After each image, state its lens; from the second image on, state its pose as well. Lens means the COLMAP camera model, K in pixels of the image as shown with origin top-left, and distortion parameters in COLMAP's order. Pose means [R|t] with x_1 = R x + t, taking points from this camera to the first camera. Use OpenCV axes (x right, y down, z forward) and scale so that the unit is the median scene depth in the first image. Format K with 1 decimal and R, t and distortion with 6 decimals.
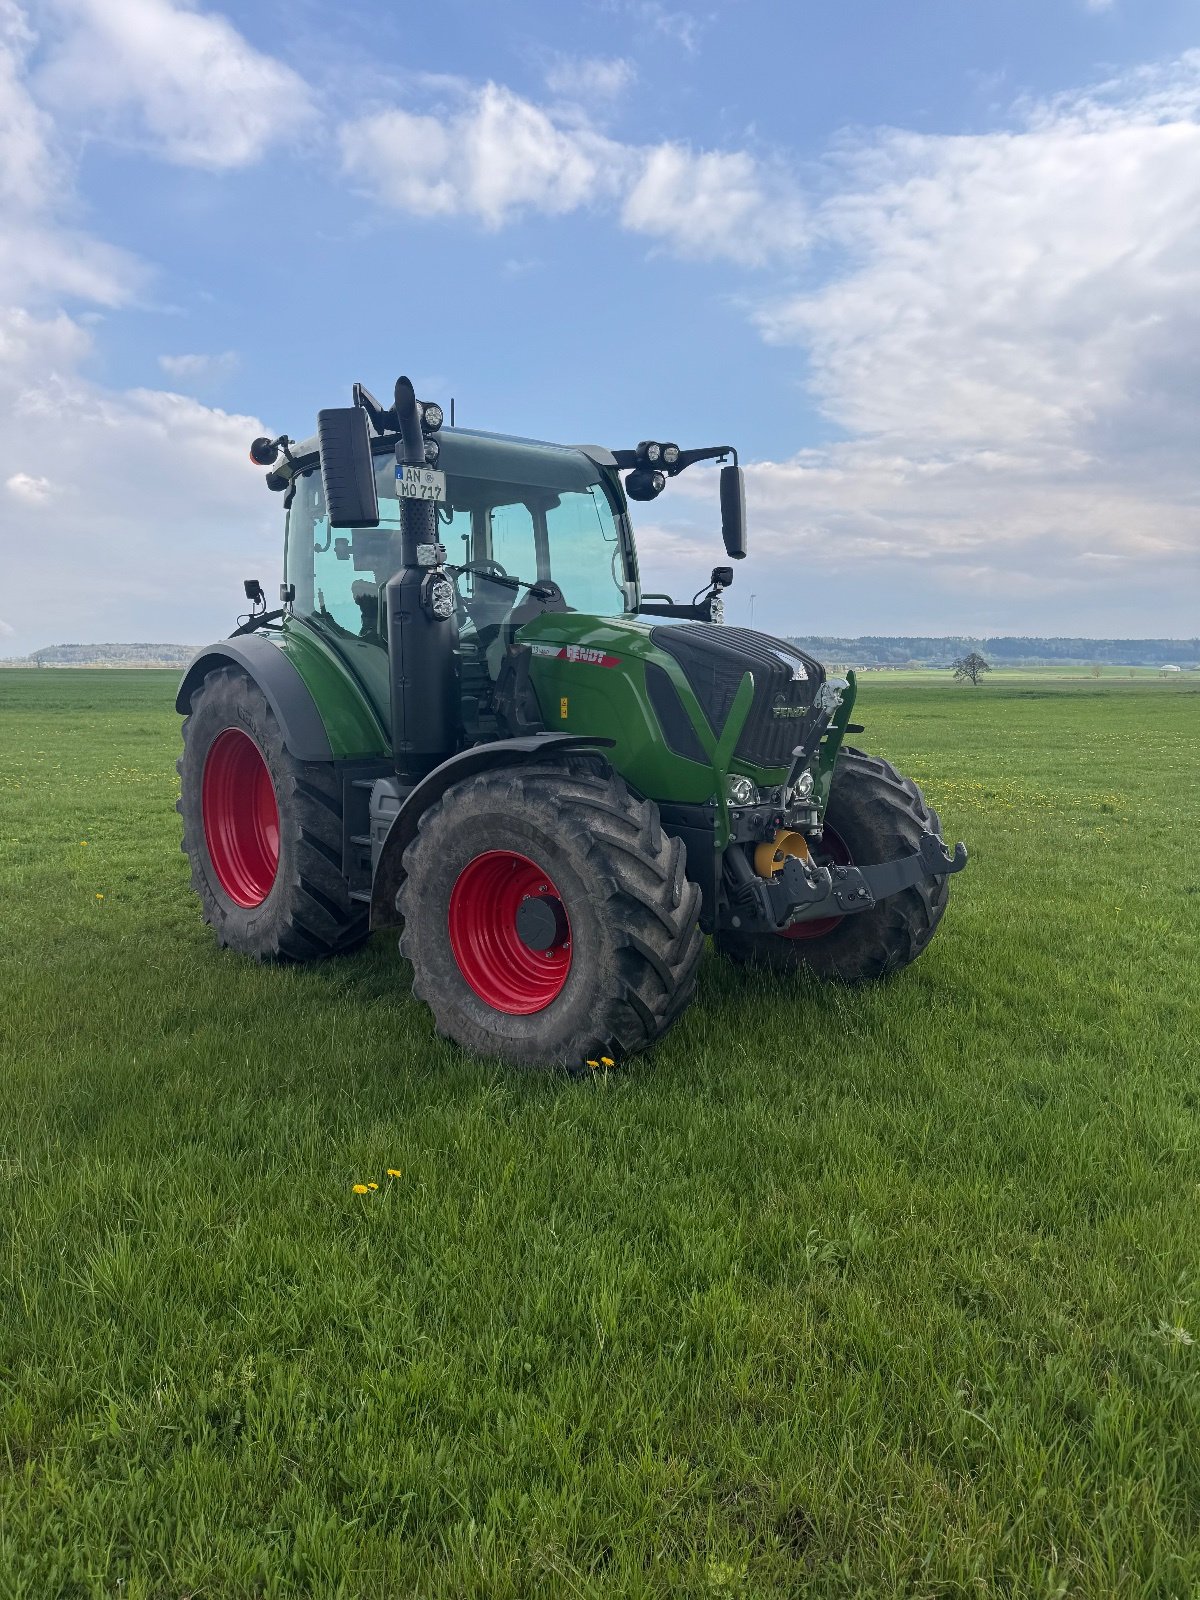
lens RADIAL K [[1139.8, 0, 597.6], [0, 1139.8, 797.8], [0, 0, 1]] dist [0.034629, -0.045406]
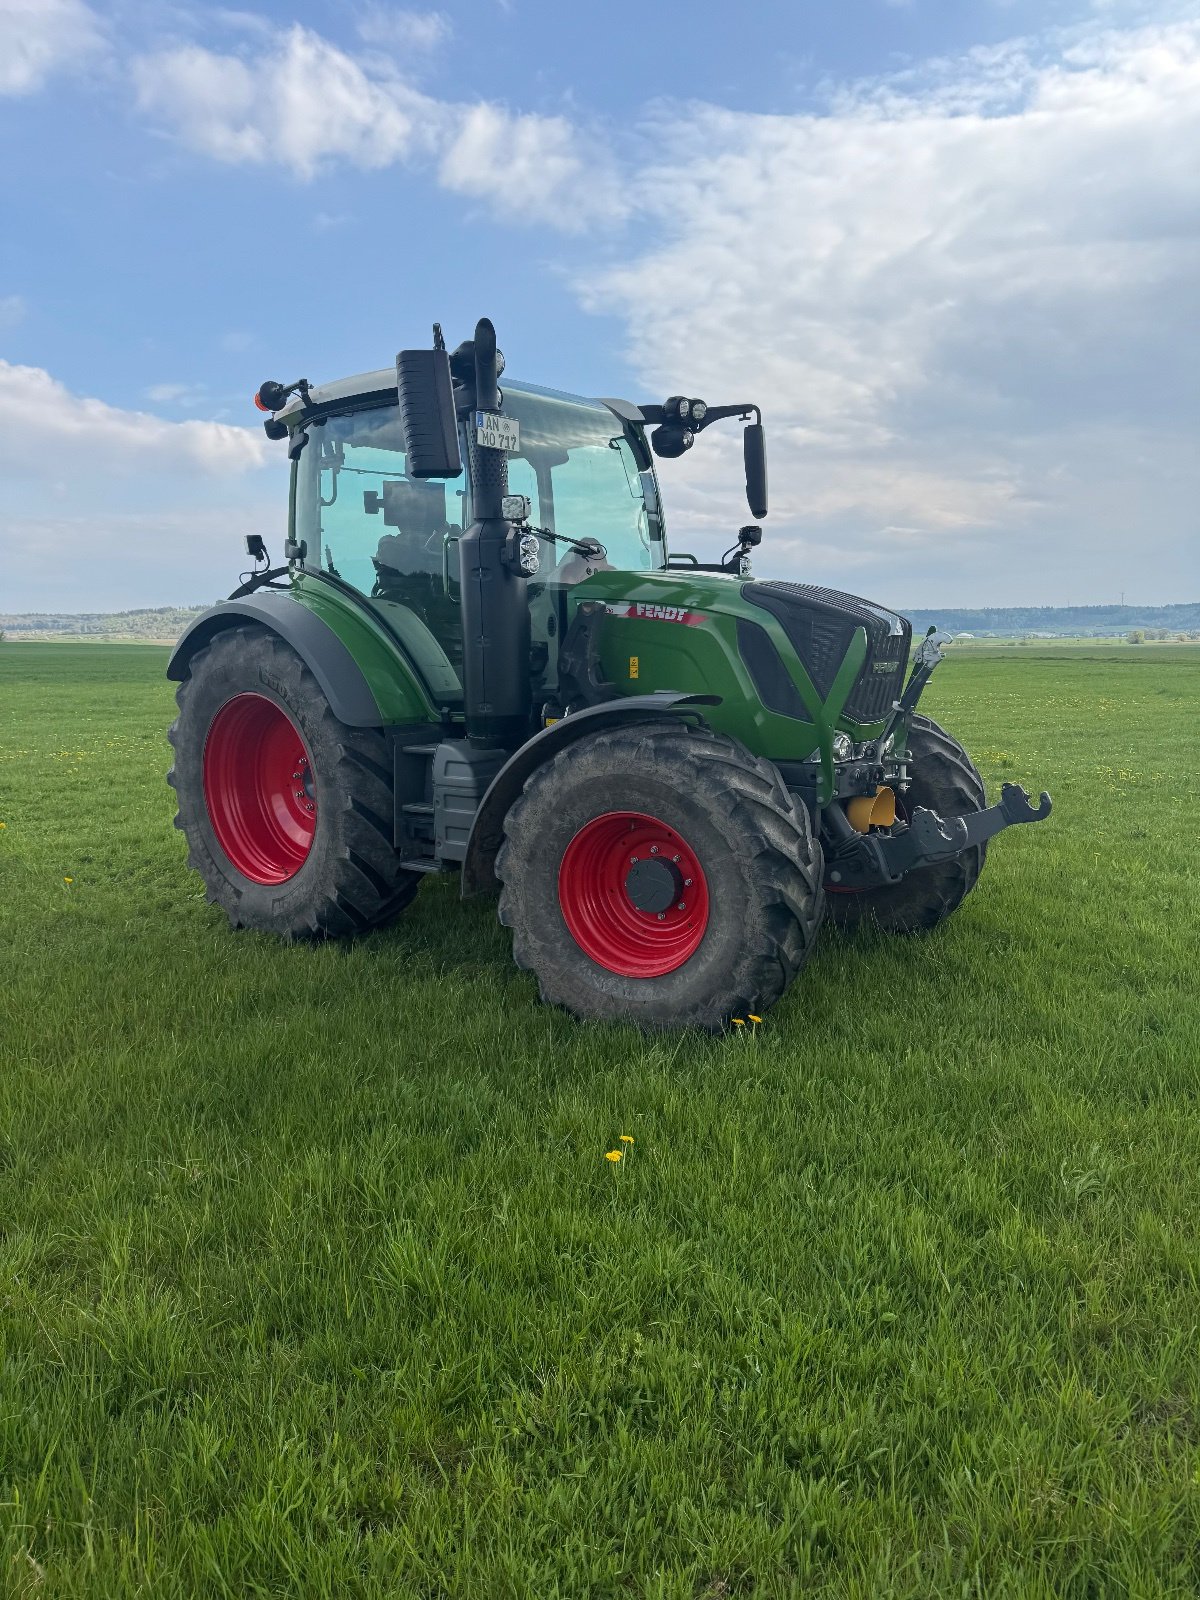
lens RADIAL K [[1139.8, 0, 609.4], [0, 1139.8, 793.4], [0, 0, 1]] dist [0.034629, -0.045406]
pose [[0.986769, -0.026194, 0.160004, -0.178294], [0.022653, 0.999457, 0.023917, 0.004973], [-0.160544, -0.019976, 0.986827, 0.027191]]
